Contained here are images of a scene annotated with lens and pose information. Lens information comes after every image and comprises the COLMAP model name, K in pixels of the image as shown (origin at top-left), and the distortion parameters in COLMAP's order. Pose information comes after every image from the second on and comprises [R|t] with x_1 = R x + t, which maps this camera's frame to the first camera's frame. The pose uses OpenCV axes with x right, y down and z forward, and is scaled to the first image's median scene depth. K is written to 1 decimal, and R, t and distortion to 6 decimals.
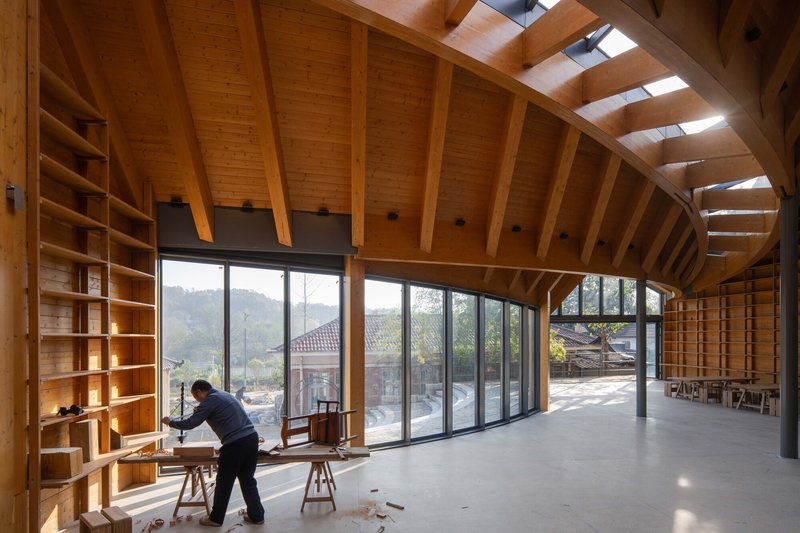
lens RADIAL K [[455.5, 0, 400.0], [0, 455.5, 266.5], [0, 0, 1]] dist [-0.000803, -0.000058]
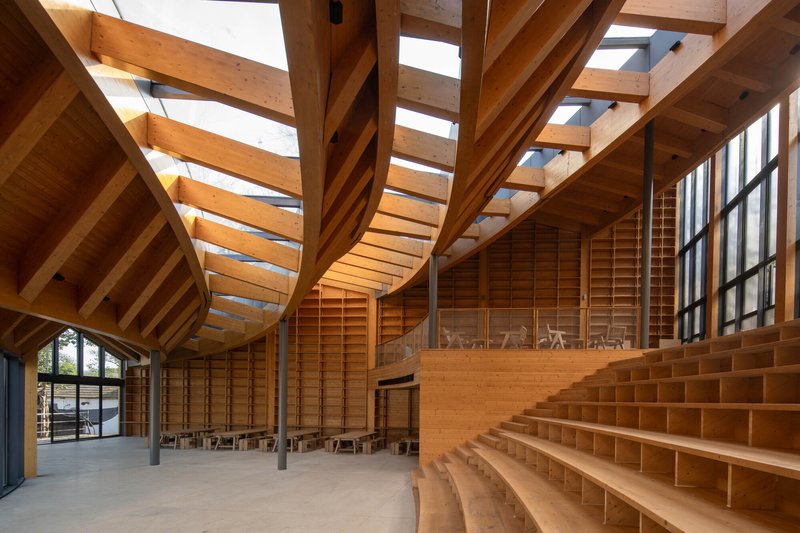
lens RADIAL K [[455.5, 0, 400.0], [0, 455.5, 266.5], [0, 0, 1]] dist [-0.000803, -0.000058]
pose [[0.134986, 0.288387, 0.947951, -0.632993], [-0.169483, 0.949328, -0.264672, 0.028834], [-0.976245, -0.124934, 0.177022, 0.182601]]
